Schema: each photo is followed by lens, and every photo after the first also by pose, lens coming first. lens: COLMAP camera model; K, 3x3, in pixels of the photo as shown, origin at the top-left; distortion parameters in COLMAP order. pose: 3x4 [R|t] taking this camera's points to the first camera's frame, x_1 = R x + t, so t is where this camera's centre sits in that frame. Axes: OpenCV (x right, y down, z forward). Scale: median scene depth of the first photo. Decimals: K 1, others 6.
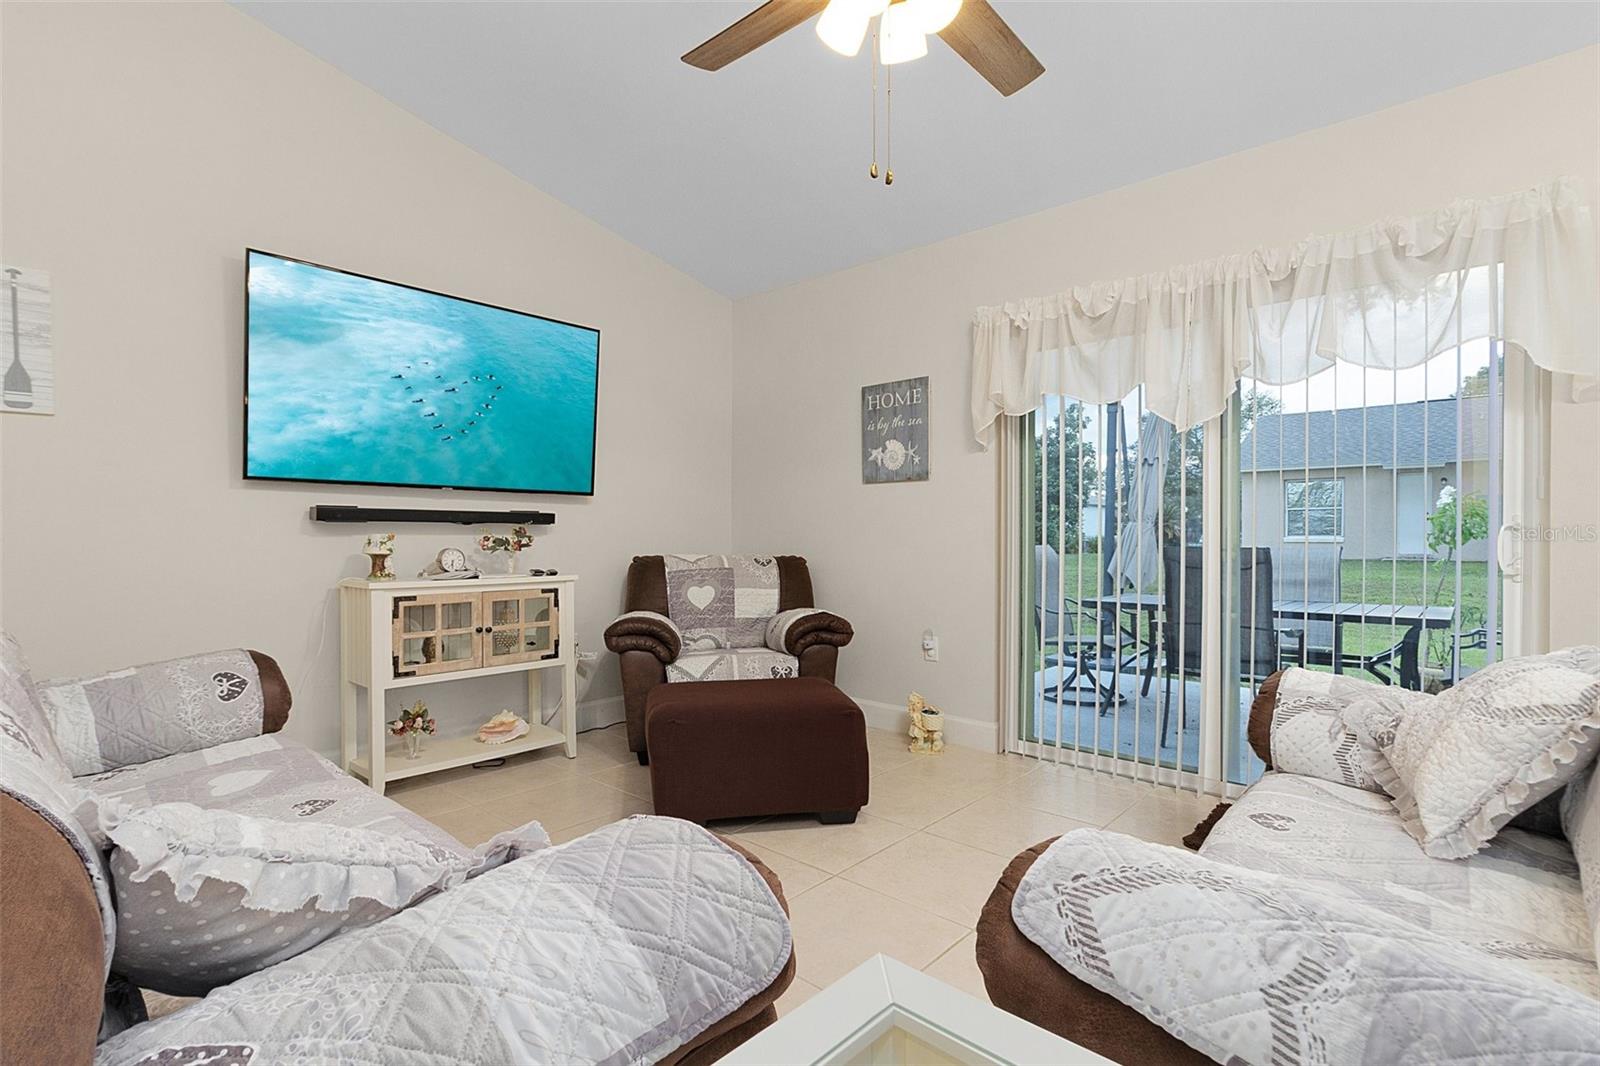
lens RADIAL K [[748.5, 0, 795.8], [0, 748.5, 546.5], [0, 0, 1]] dist [0.000932, 0.000146]
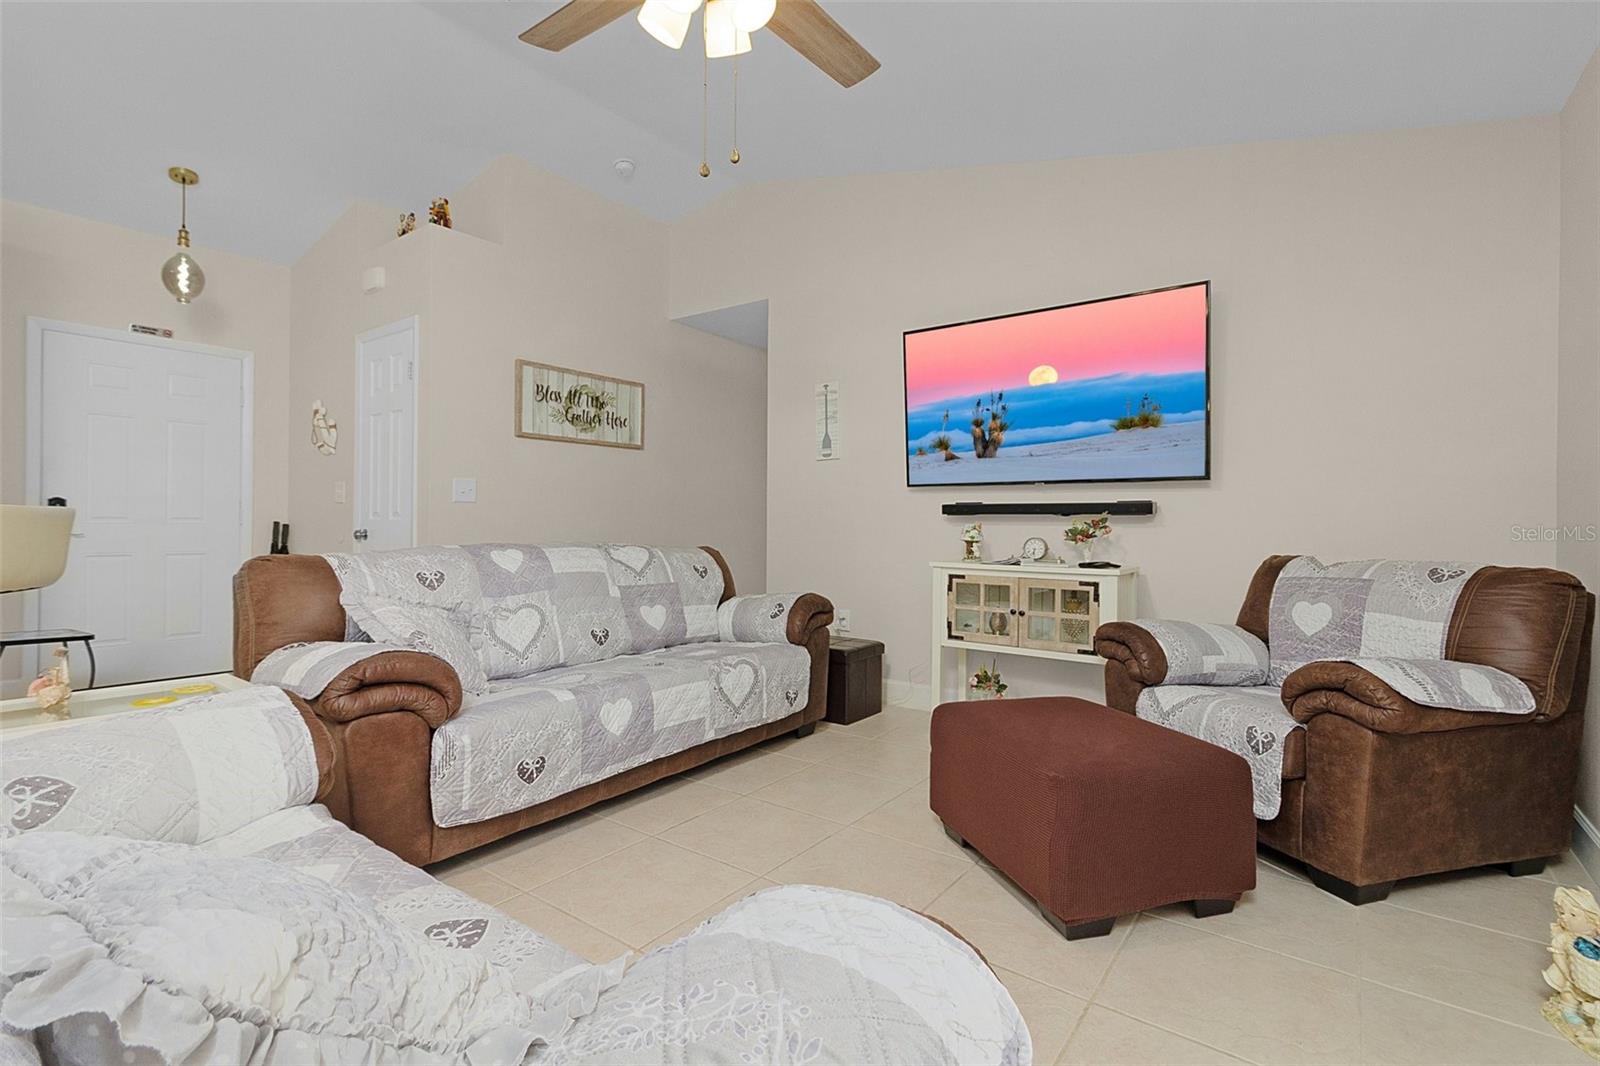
lens RADIAL K [[748.5, 0, 790.3], [0, 748.5, 521.4], [0, 0, 1]] dist [0.000932, 0.000146]
pose [[0.080375, -0.004539, -0.996754, 0.592885], [-0.023588, 0.999701, -0.006455, -0.005741], [0.996486, 0.024030, 0.080244, 0.536653]]
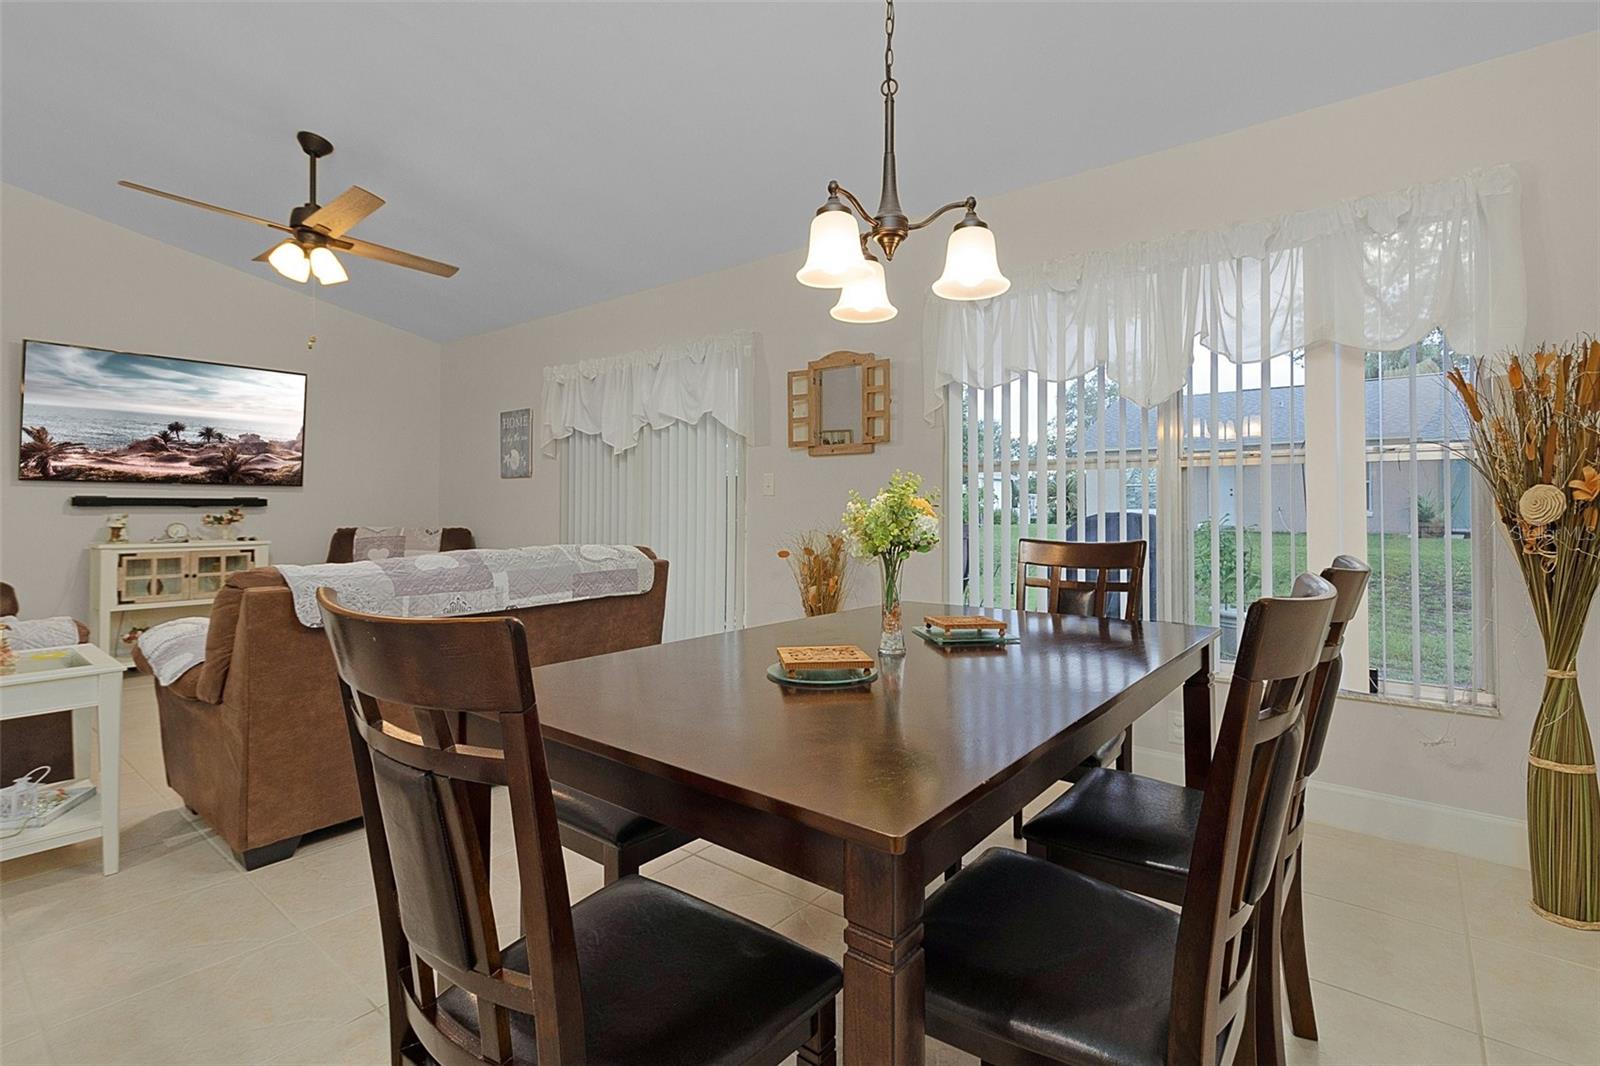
lens RADIAL K [[748.5, 0, 808.7], [0, 748.5, 495.6], [0, 0, 1]] dist [0.000932, 0.000146]
pose [[0.997809, 0.001922, 0.066134, 0.705371], [0.000040, 0.999560, -0.029659, -0.007950], [-0.066162, 0.029596, 0.997370, -0.594871]]
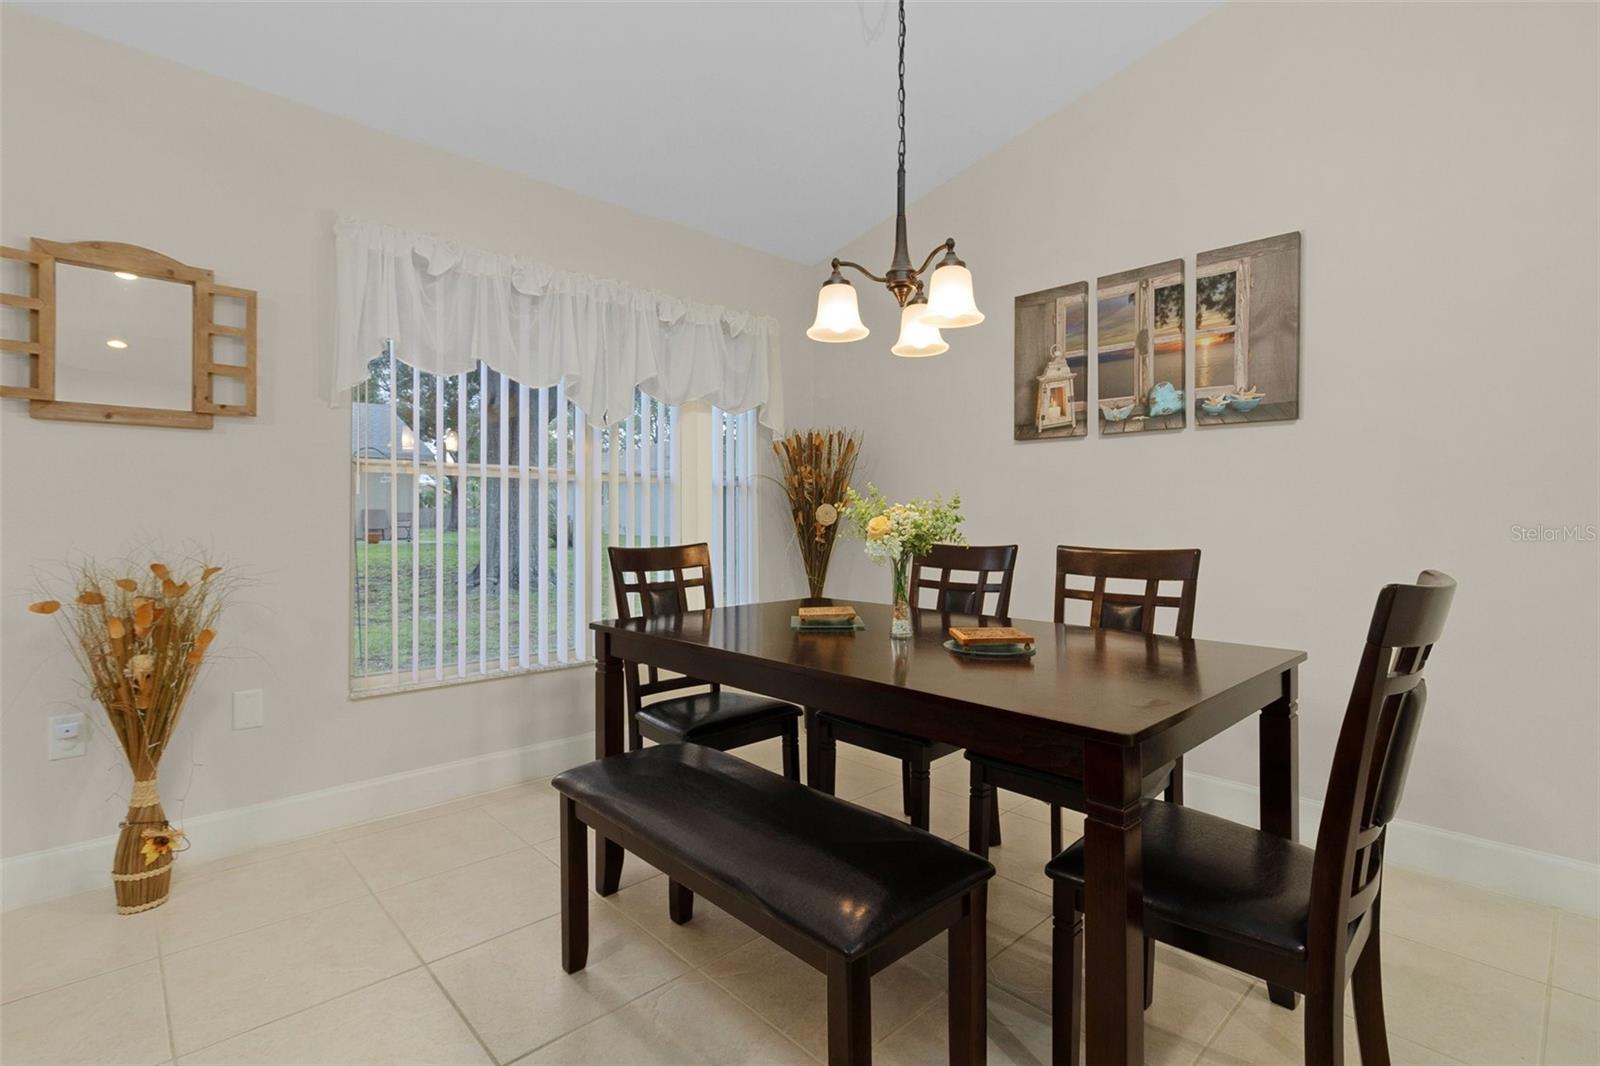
lens RADIAL K [[748.5, 0, 798.3], [0, 748.5, 518.7], [0, 0, 1]] dist [0.000932, 0.000146]
pose [[0.080543, -0.001915, 0.996749, 0.224676], [0.014146, 0.999900, 0.000778, -0.014734], [-0.996651, 0.014038, 0.080562, -0.095073]]
